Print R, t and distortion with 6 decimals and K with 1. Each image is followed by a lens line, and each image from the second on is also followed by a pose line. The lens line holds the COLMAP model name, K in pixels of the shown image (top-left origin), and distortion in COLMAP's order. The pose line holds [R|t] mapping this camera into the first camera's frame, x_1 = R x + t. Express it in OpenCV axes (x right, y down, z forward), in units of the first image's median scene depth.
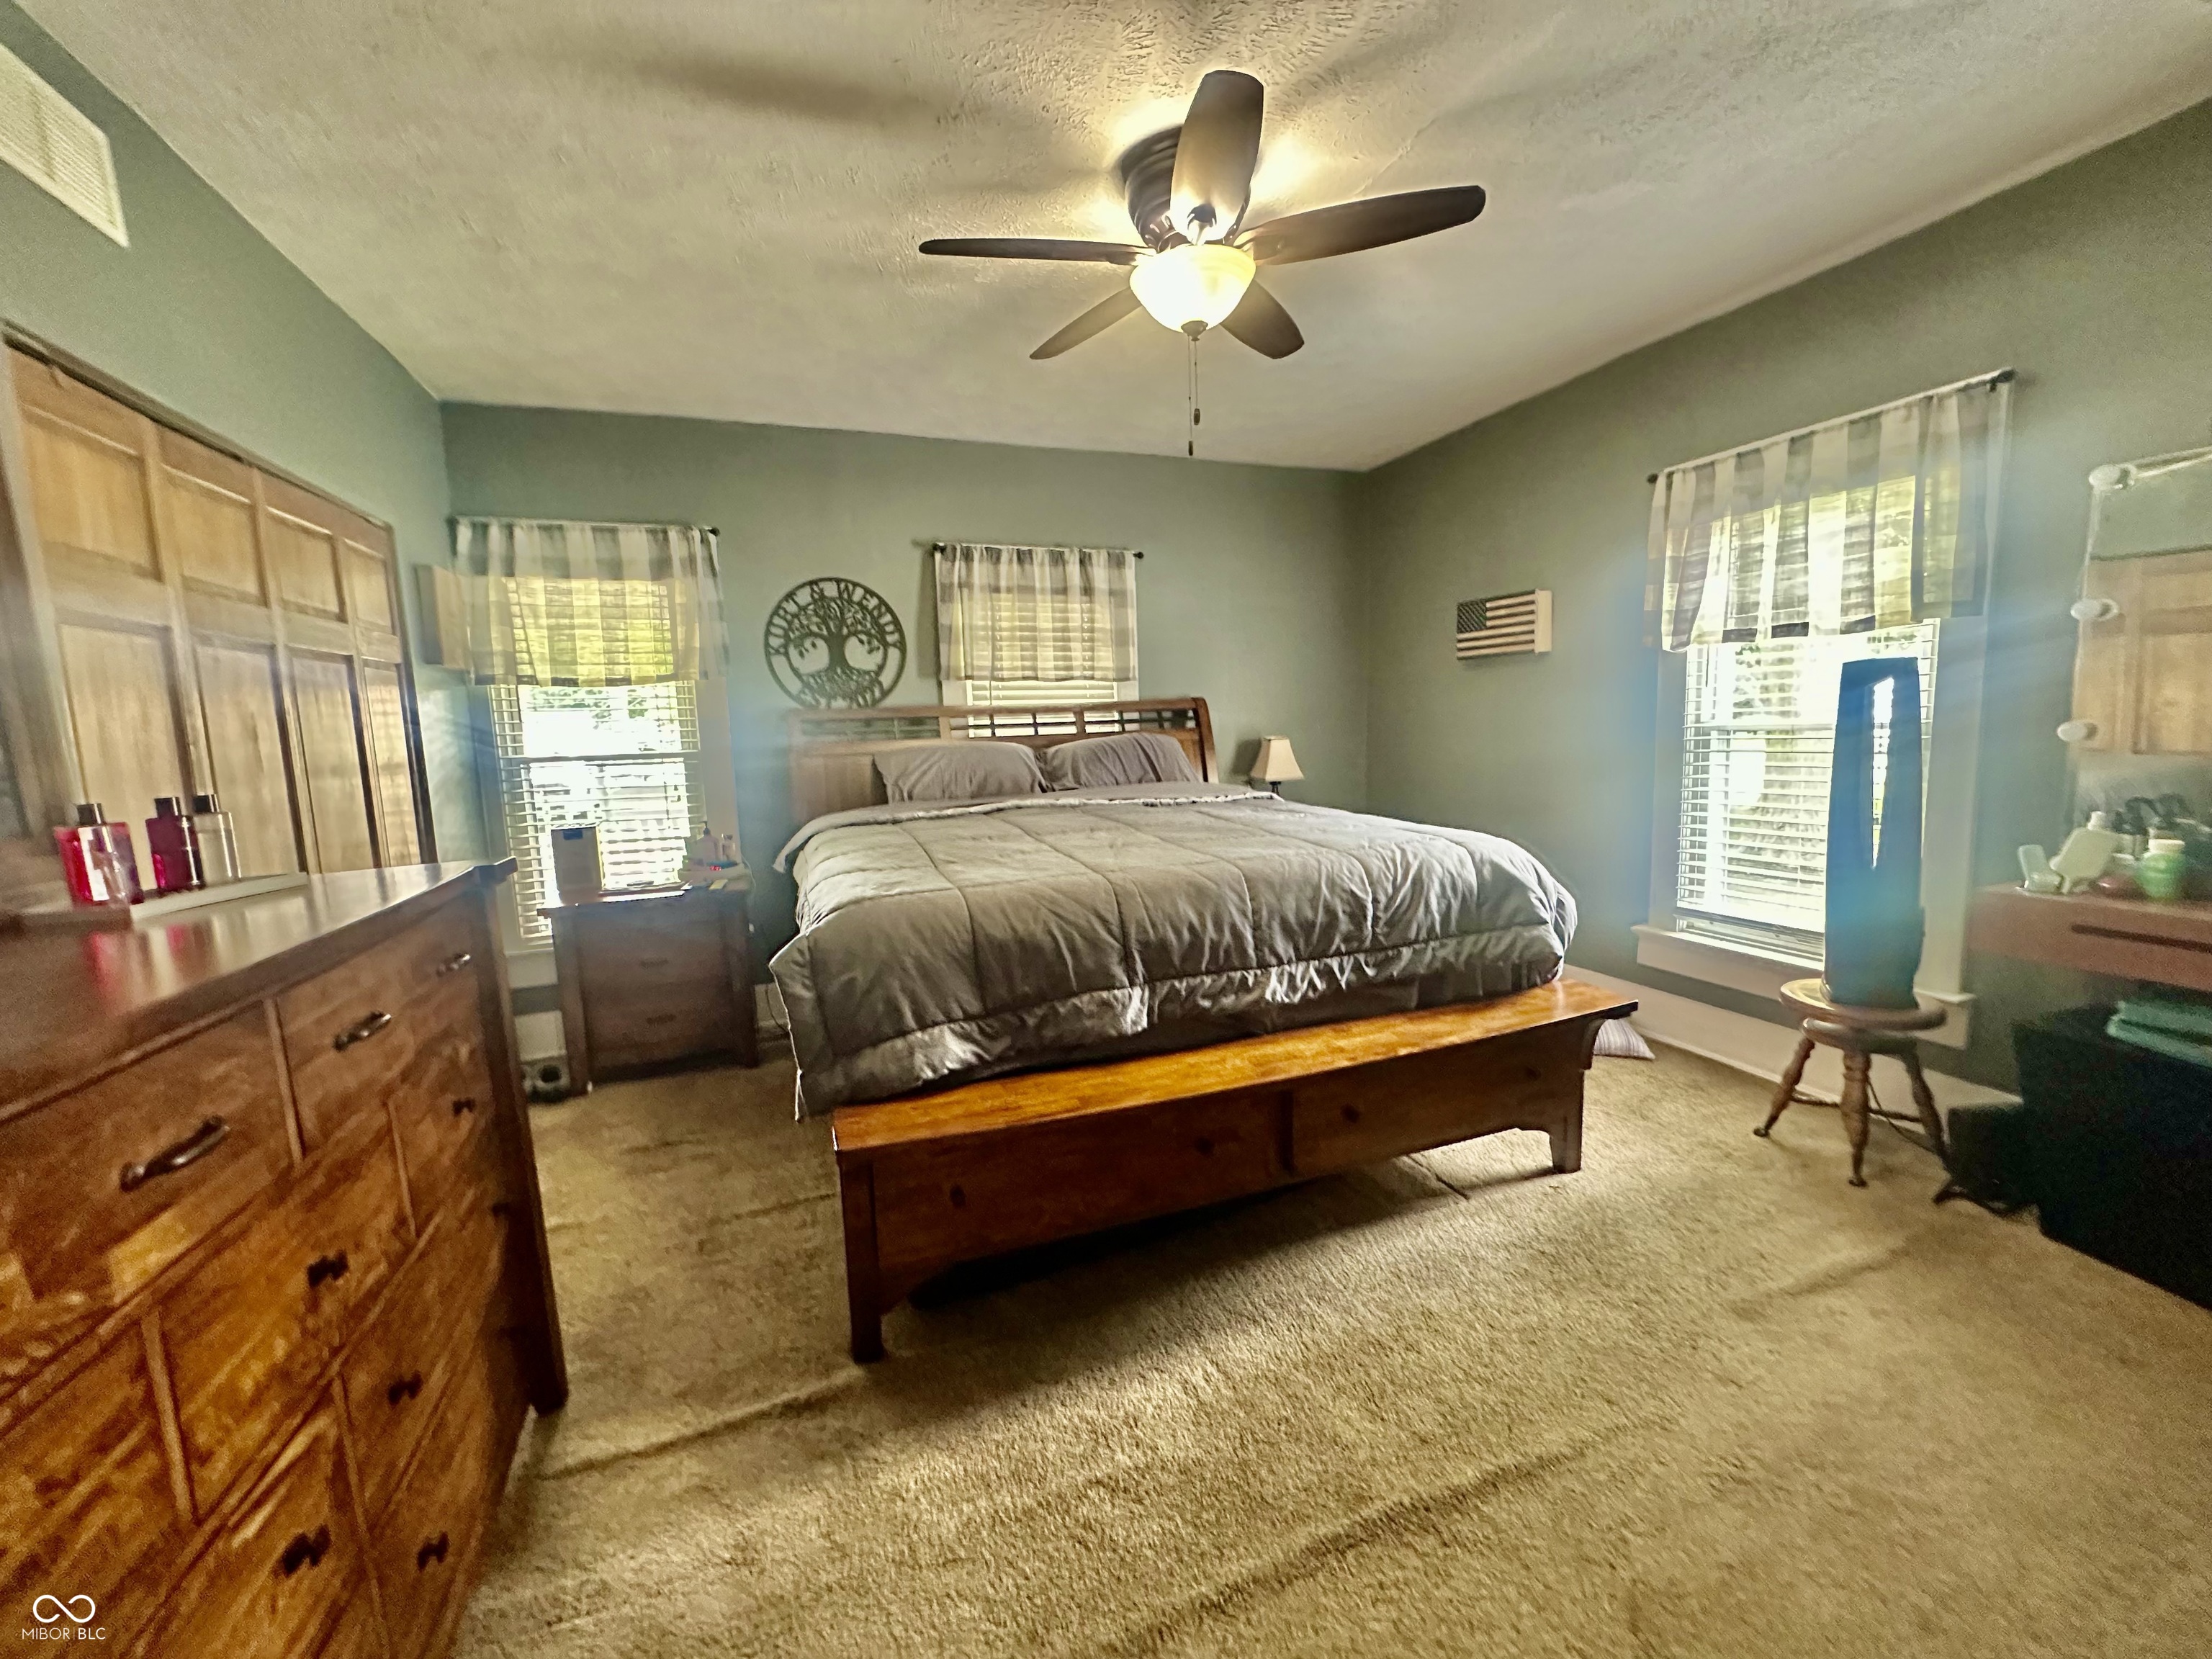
lens RADIAL K [[883.3, 0, 1106.0], [0, 883.3, 830.5], [0, 0, 1]] dist [-0.007246, 0.001620]
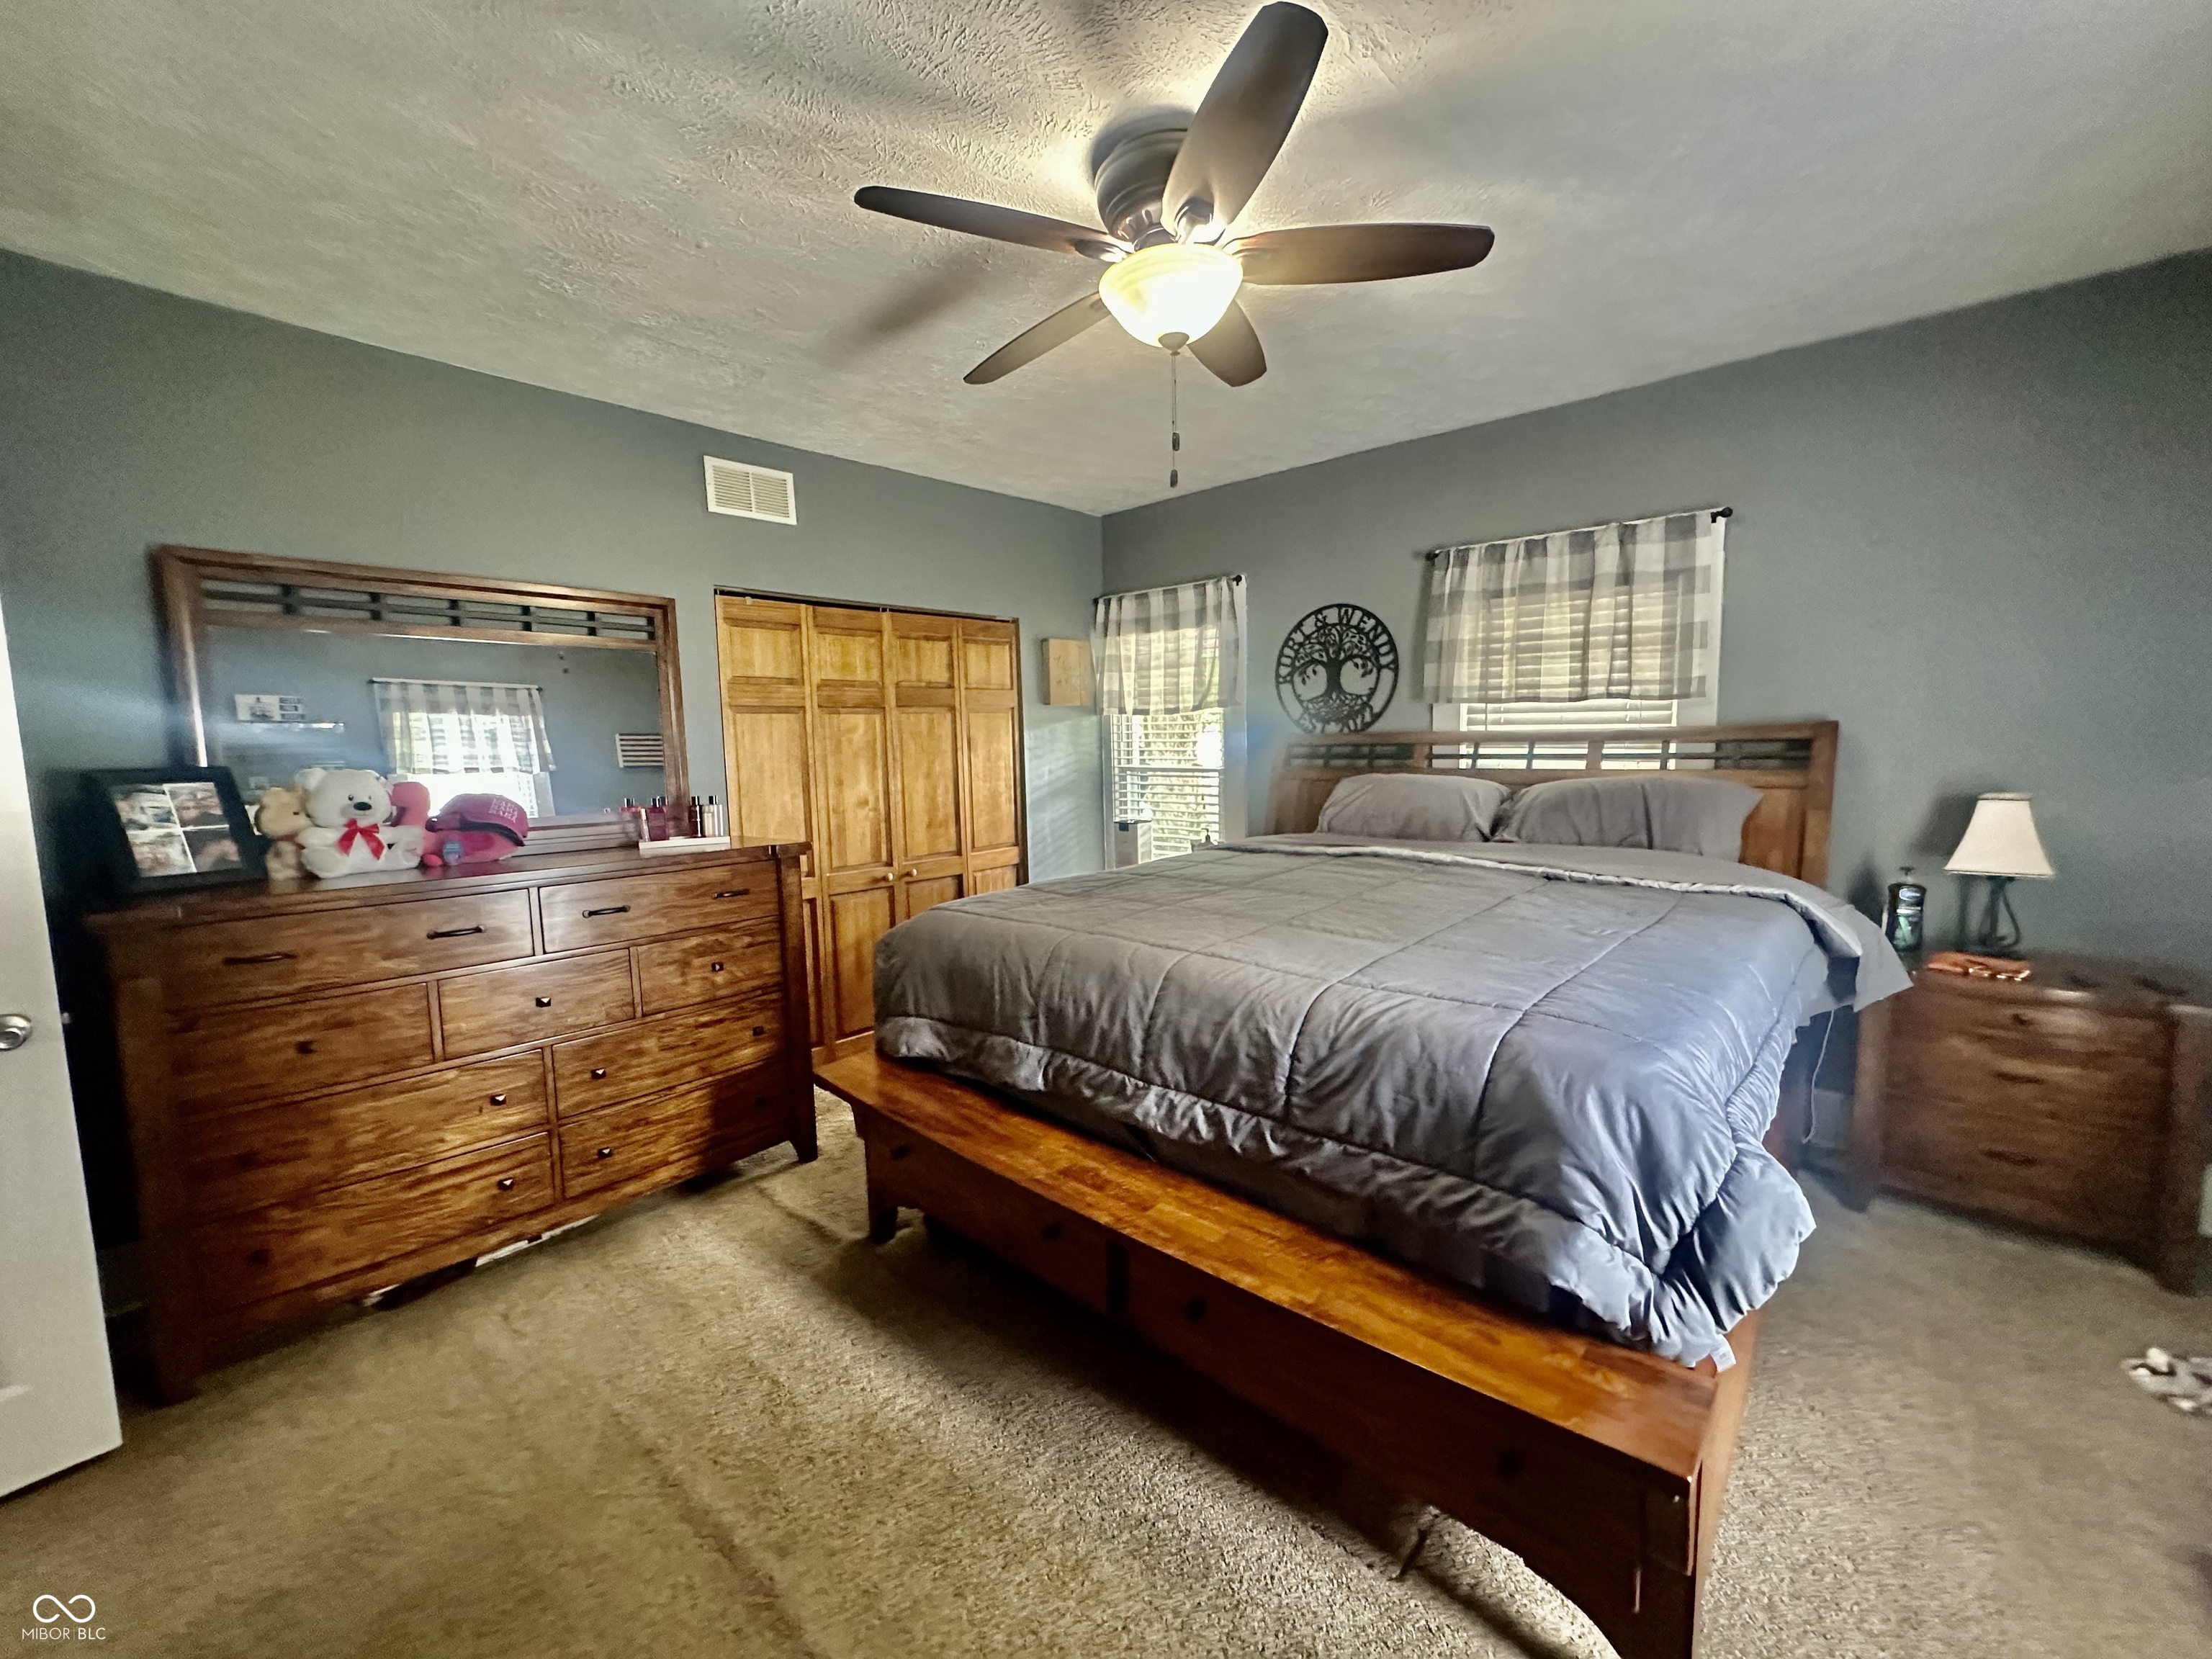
lens RADIAL K [[883.3, 0, 1097.4], [0, 883.3, 827.8], [0, 0, 1]] dist [-0.007246, 0.001620]
pose [[0.460433, 0.116085, -0.880072, 0.533254], [-0.102318, 0.991745, 0.077285, -0.090555], [0.881778, 0.054463, 0.468509, 0.329408]]
